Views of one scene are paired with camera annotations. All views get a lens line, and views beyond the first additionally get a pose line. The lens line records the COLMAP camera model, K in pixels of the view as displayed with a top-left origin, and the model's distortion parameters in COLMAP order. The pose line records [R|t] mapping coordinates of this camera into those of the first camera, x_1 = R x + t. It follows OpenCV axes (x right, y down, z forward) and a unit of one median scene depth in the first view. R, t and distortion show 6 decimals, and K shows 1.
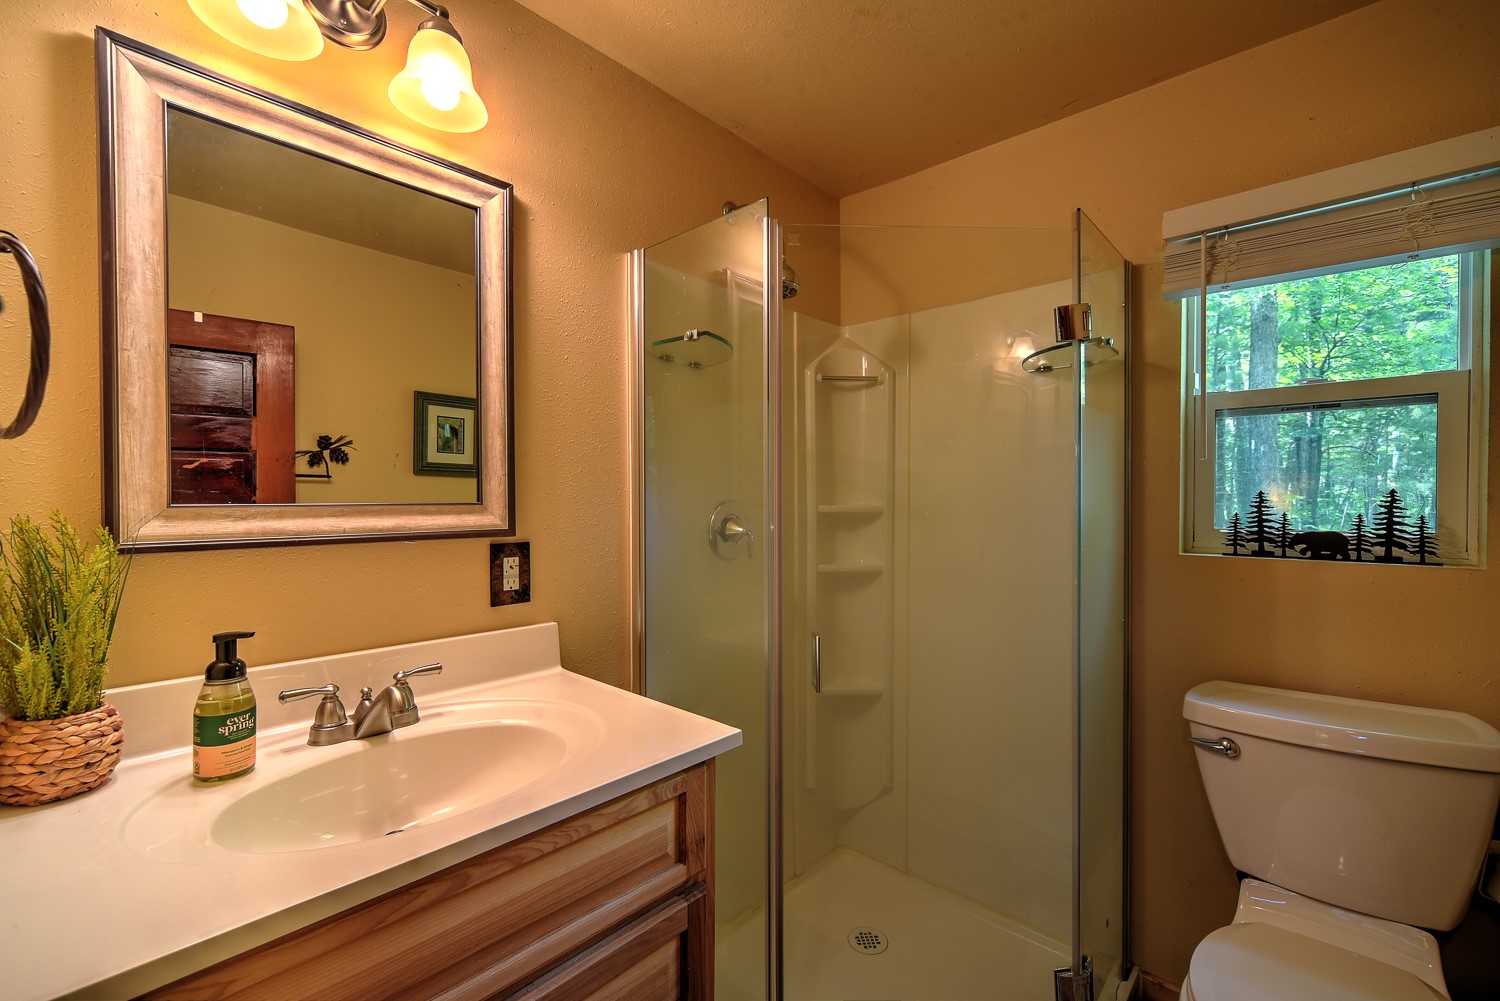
lens RADIAL K [[628.1, 0, 755.6], [0, 628.1, 503.4], [0, 0, 1]] dist [-0.002273, -0.000185]
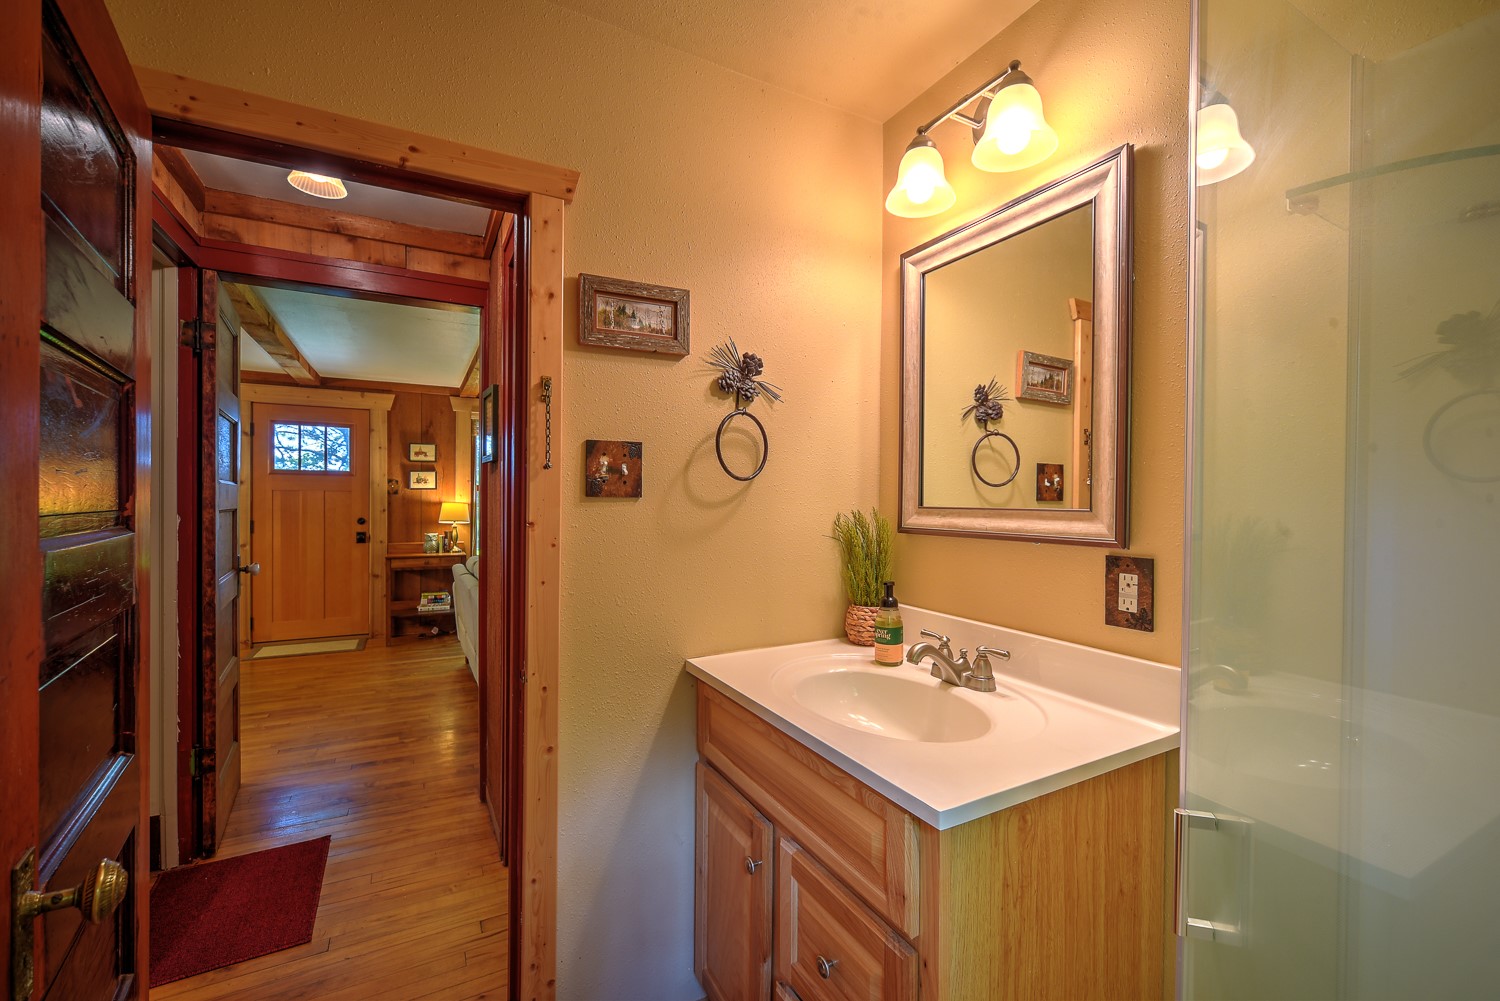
lens RADIAL K [[628.1, 0, 756.5], [0, 628.1, 501.6], [0, 0, 1]] dist [-0.002273, -0.000185]
pose [[-0.322624, 0.007103, -0.946501, 0.607450], [-0.010091, 0.999889, 0.010944, -0.018194], [0.946474, 0.013082, -0.322516, 0.811149]]
